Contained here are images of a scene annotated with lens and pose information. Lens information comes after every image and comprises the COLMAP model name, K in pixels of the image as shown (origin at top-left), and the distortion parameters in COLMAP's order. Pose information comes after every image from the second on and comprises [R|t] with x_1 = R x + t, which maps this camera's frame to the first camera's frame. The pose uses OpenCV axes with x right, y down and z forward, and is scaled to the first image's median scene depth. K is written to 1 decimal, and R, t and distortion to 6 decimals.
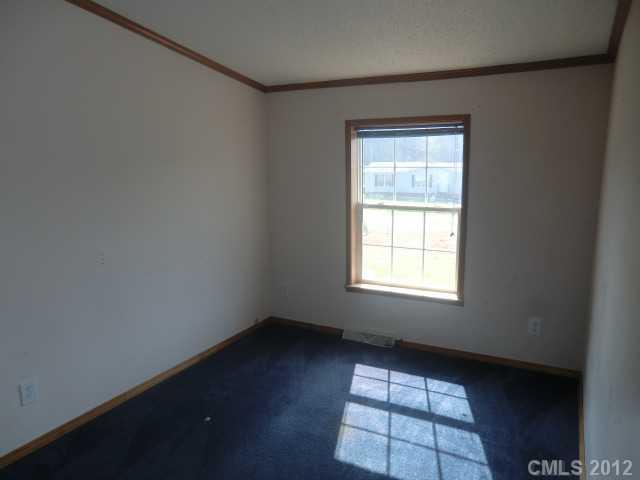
lens RADIAL K [[457.4, 0, 320.0], [0, 457.4, 240.0], [0, 0, 1]] dist [-0.005216, 0.000218]
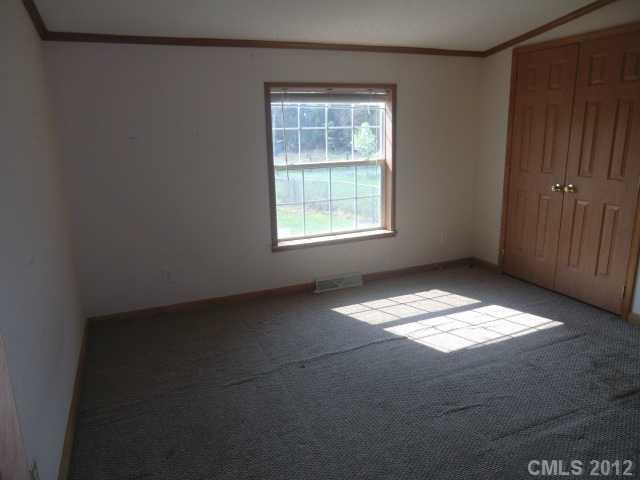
lens RADIAL K [[457.4, 0, 320.0], [0, 457.4, 240.0], [0, 0, 1]] dist [-0.005216, 0.000218]
pose [[0.656479, -0.188572, 0.730394, -0.749382], [0.140542, 0.981872, 0.127179, -0.037423], [-0.741137, 0.019161, 0.671081, 0.286820]]
